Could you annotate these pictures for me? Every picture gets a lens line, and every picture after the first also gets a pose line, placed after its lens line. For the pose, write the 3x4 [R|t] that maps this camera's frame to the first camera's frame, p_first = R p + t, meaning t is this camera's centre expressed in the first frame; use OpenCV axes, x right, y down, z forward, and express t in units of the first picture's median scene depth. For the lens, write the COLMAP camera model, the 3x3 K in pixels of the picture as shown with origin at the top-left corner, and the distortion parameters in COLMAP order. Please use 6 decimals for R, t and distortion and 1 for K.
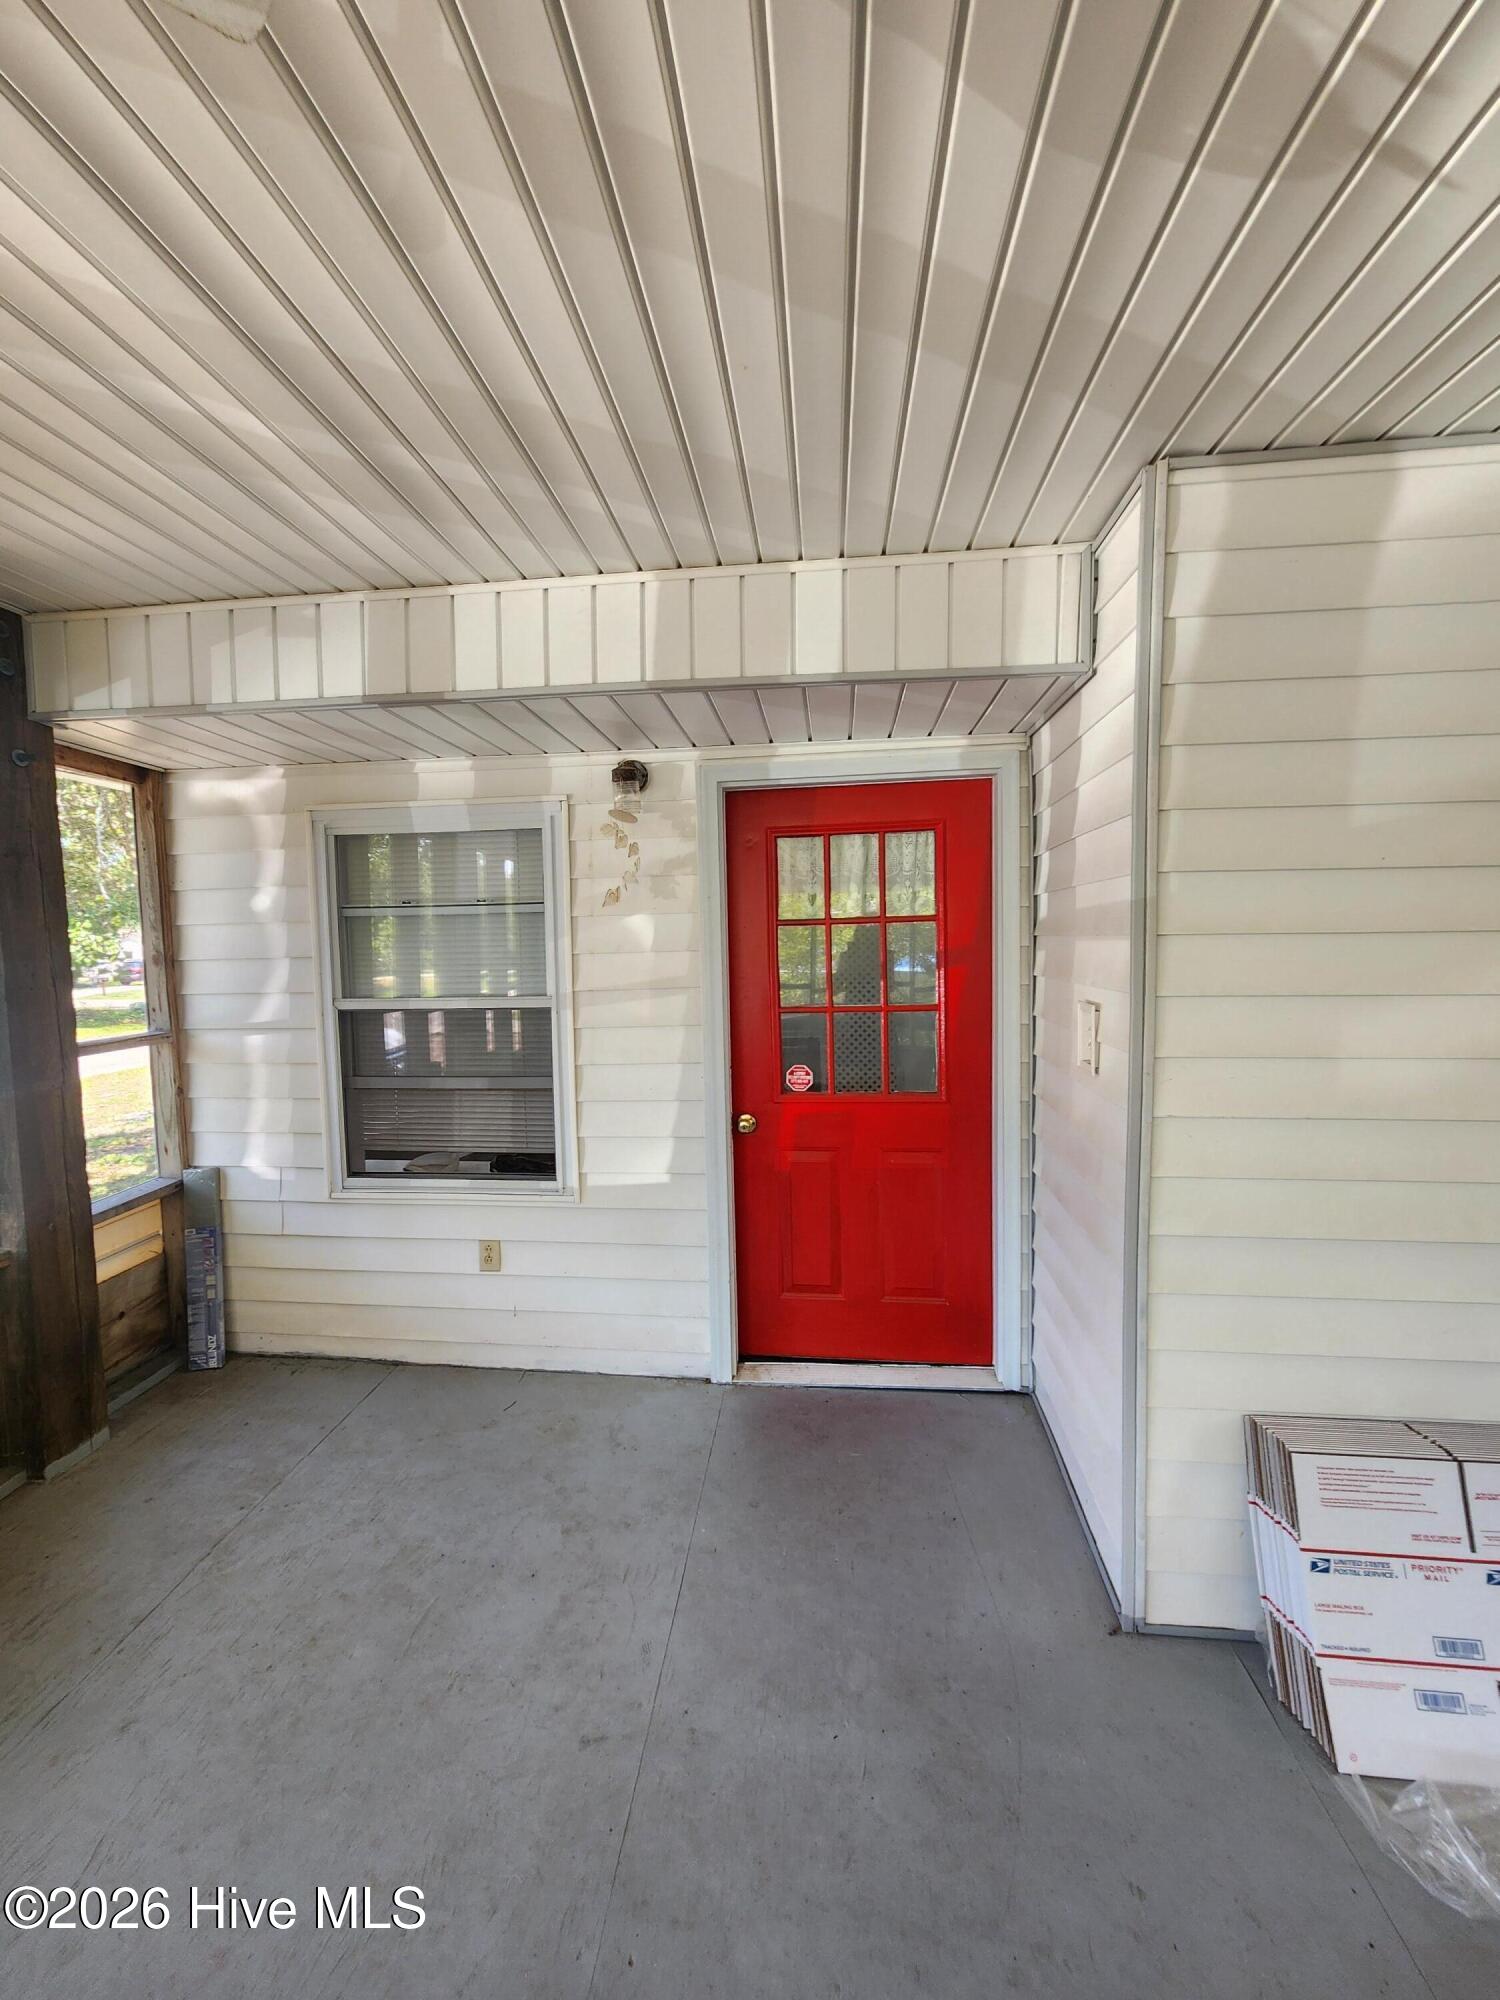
lens RADIAL K [[825.2, 0, 737.9], [0, 825.2, 999.6], [0, 0, 1]] dist [0.000793, 0.001765]
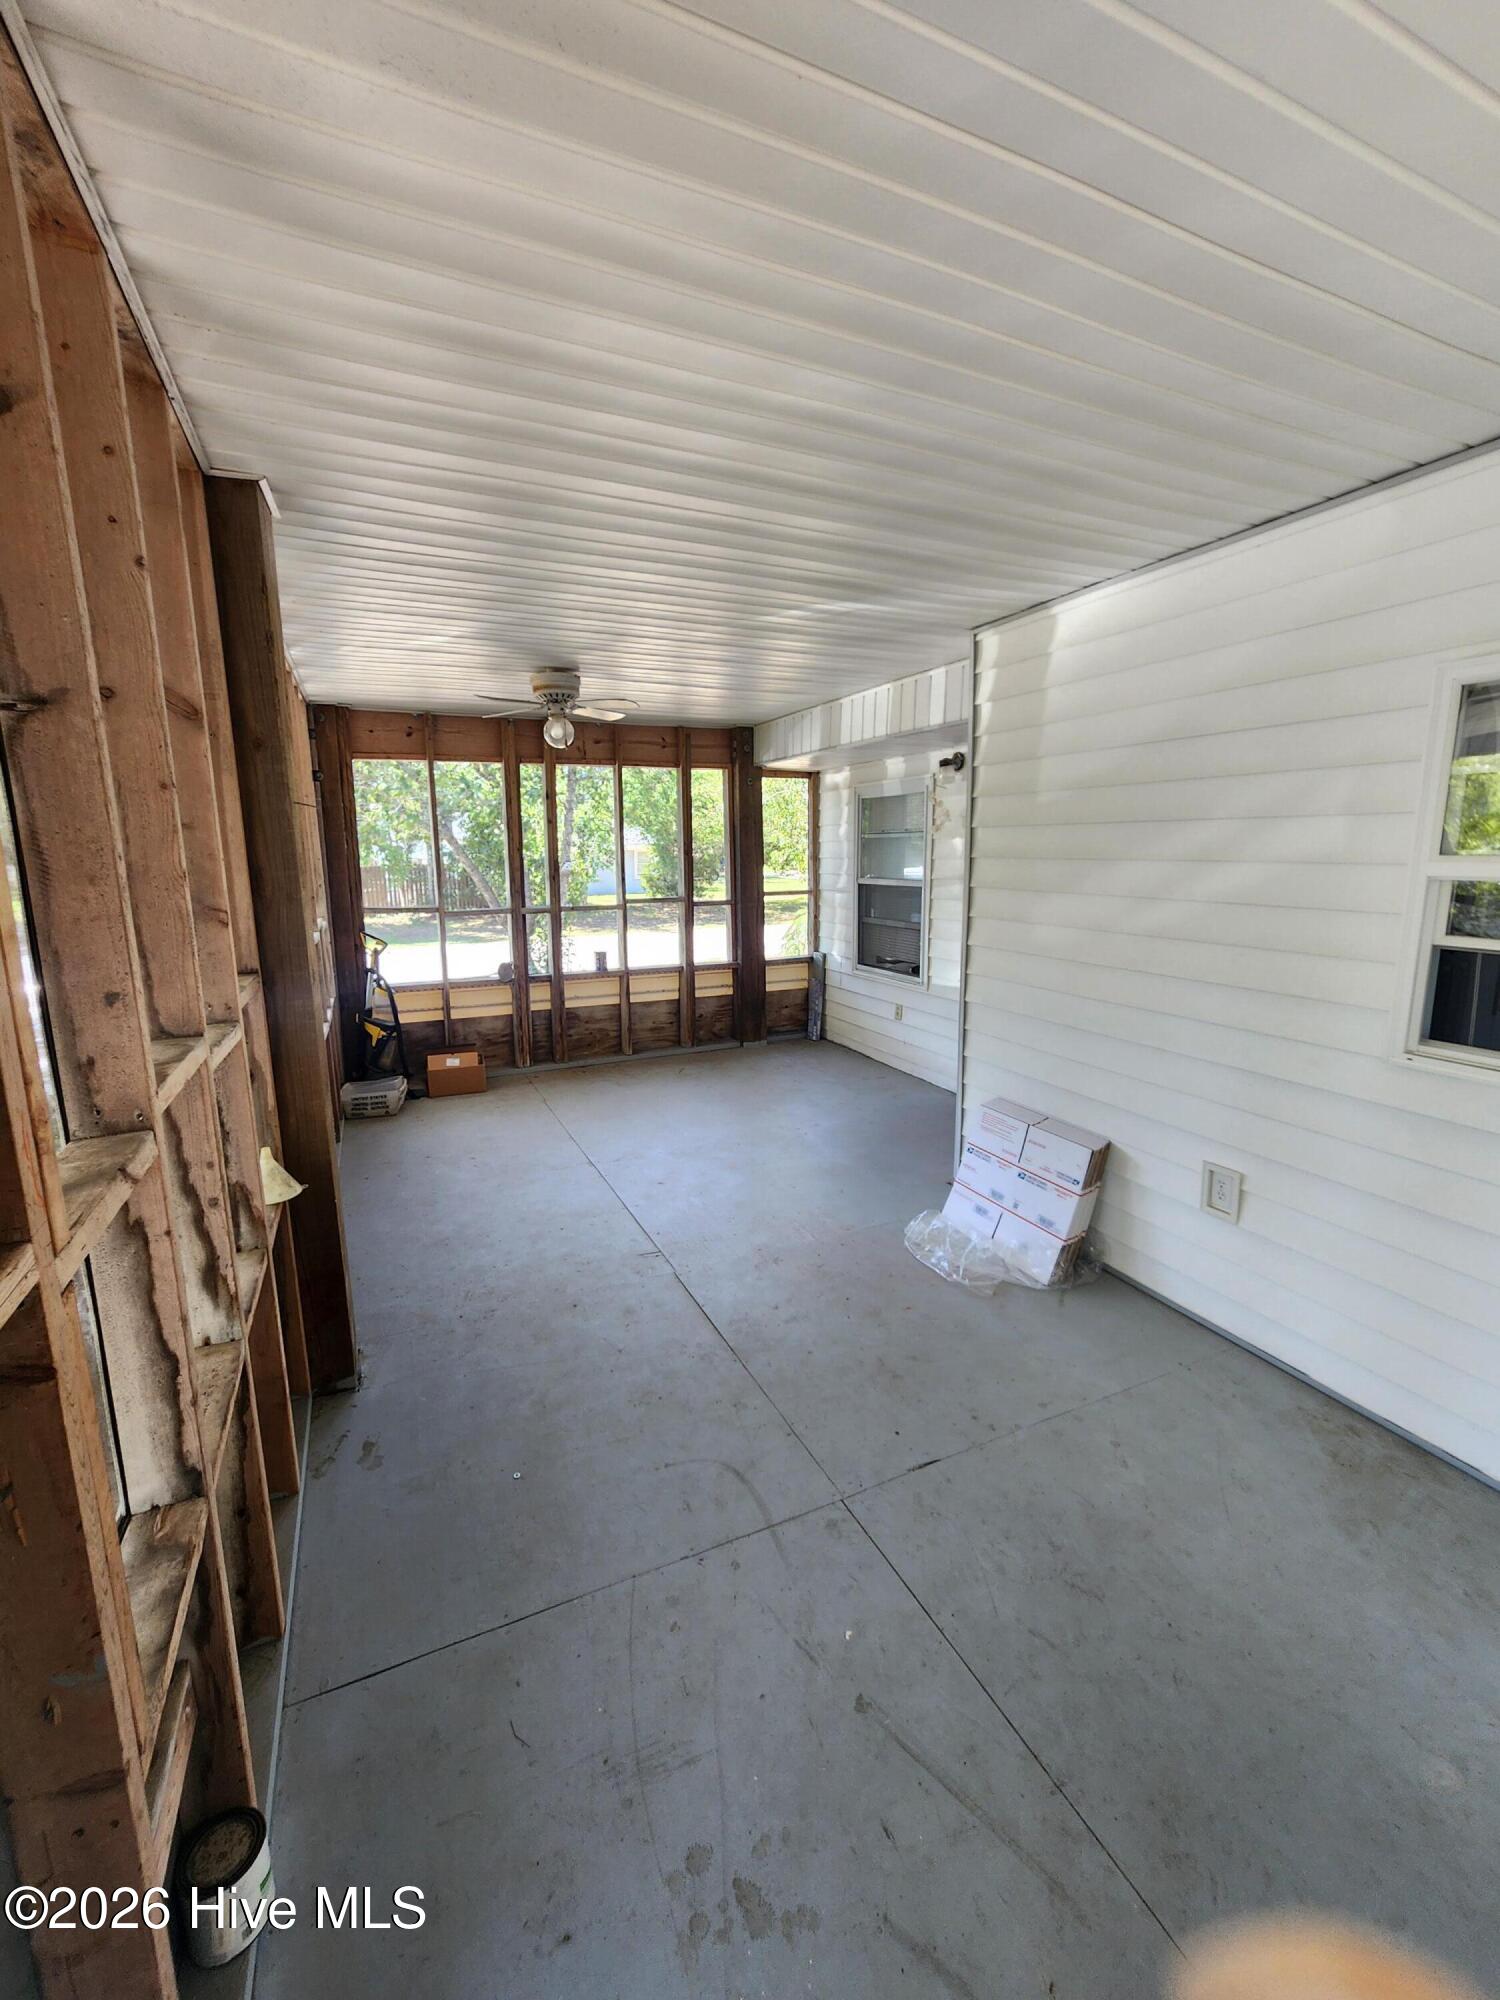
lens RADIAL K [[825.2, 0, 750.7], [0, 825.2, 993.5], [0, 0, 1]] dist [0.000793, 0.001765]
pose [[0.522758, 0.158061, -0.837700, 1.171614], [-0.057751, 0.986969, 0.150187, -0.010385], [0.850523, -0.030134, 0.525074, -0.339987]]
